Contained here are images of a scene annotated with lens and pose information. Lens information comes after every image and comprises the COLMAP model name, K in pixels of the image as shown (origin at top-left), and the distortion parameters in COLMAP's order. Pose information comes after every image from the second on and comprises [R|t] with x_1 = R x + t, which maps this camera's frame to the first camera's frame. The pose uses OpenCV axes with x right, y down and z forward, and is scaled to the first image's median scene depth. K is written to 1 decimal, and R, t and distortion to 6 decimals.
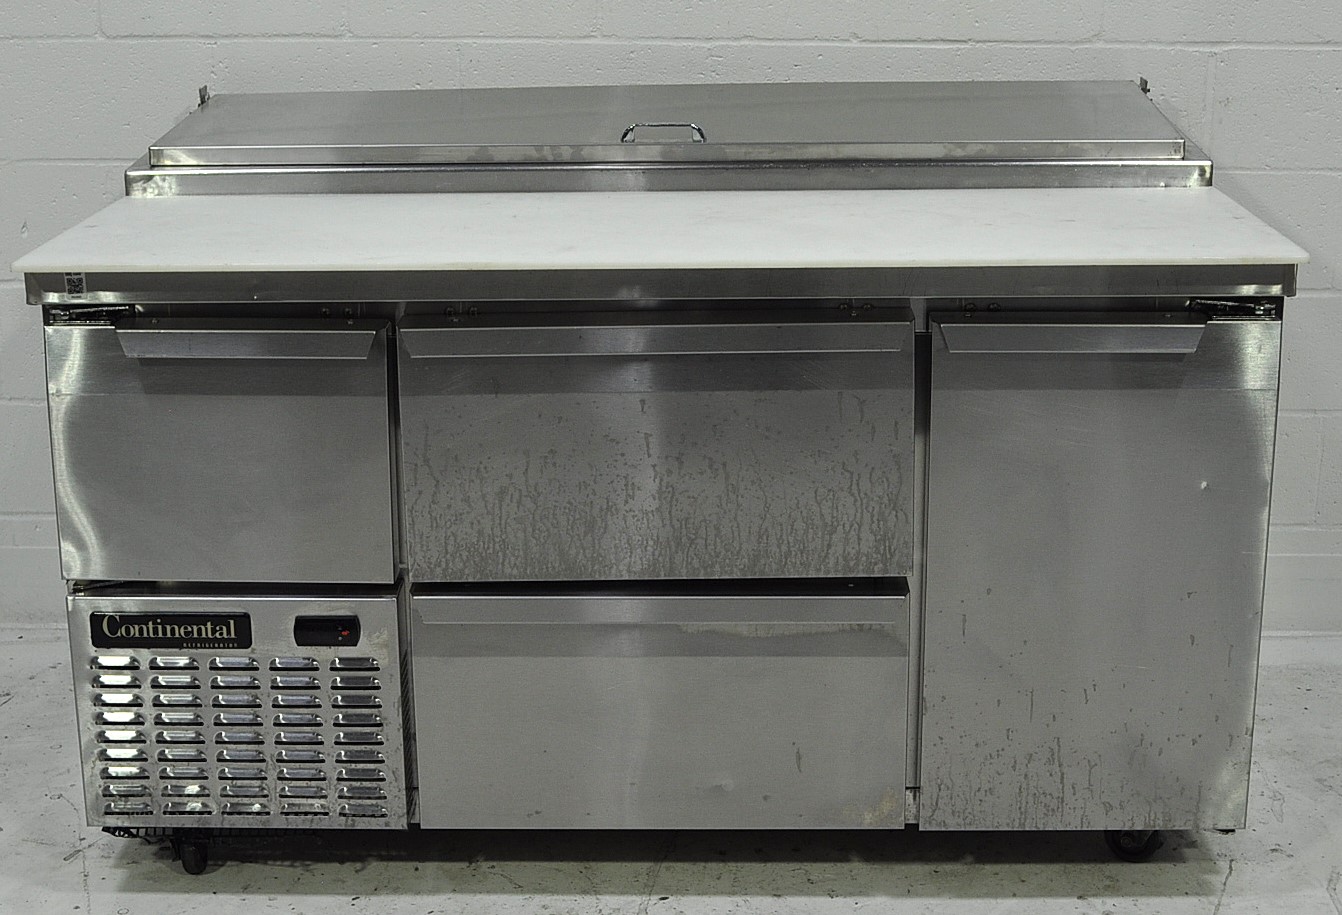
lens RADIAL K [[2029.9, 0, 670.5], [0, 2029.9, 452.4], [0, 0, 1]] dist [-0.066016, 0.000000]
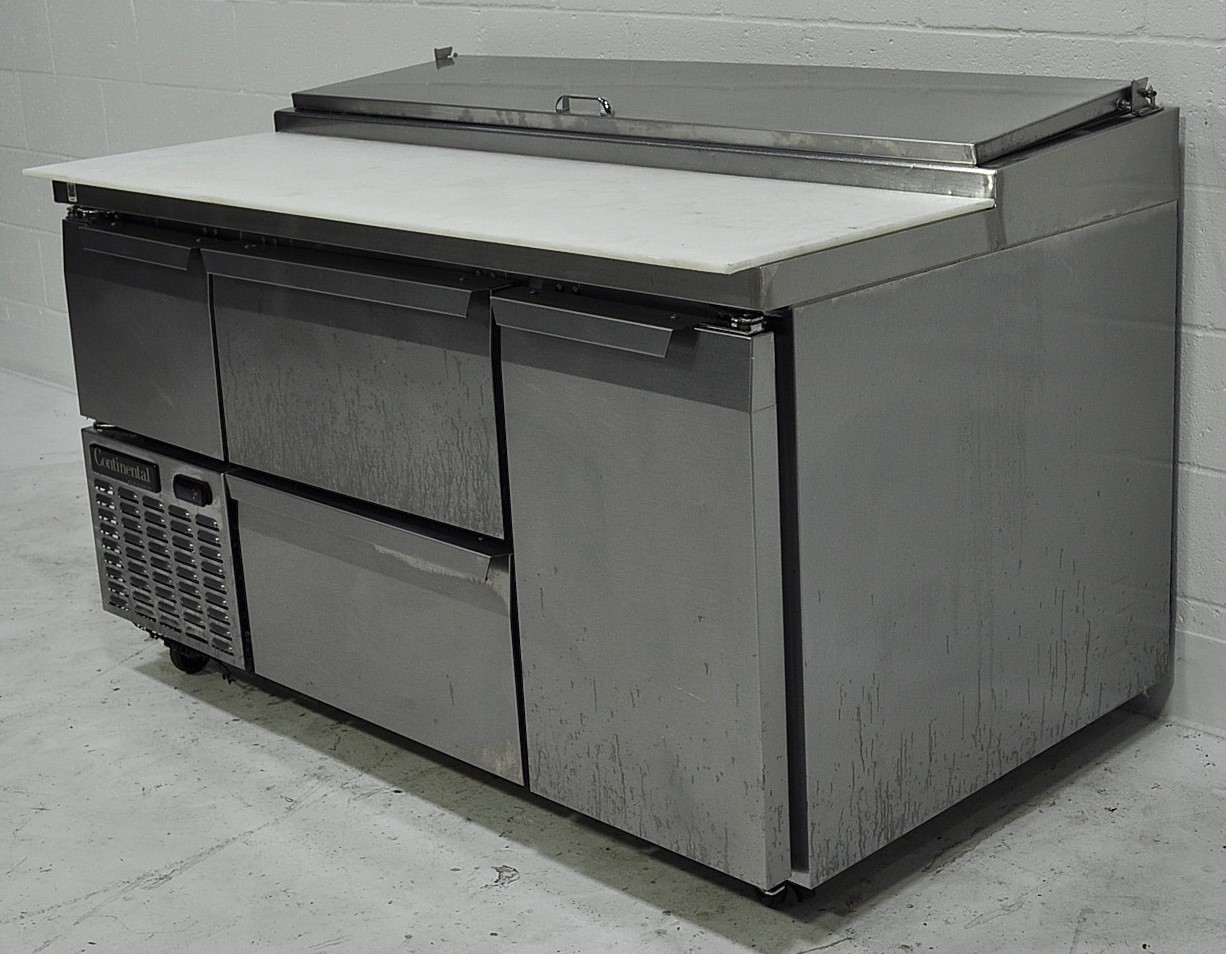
lens RADIAL K [[1984.4, 0, 613.1], [0, 1984.4, 480.5], [0, 0, 1]] dist [-0.056266, 0.000000]
pose [[0.727422, 0.182007, -0.661612, 0.783758], [-0.162864, 0.982425, 0.091198, -0.066606], [0.666583, 0.041413, 0.744280, 0.268210]]
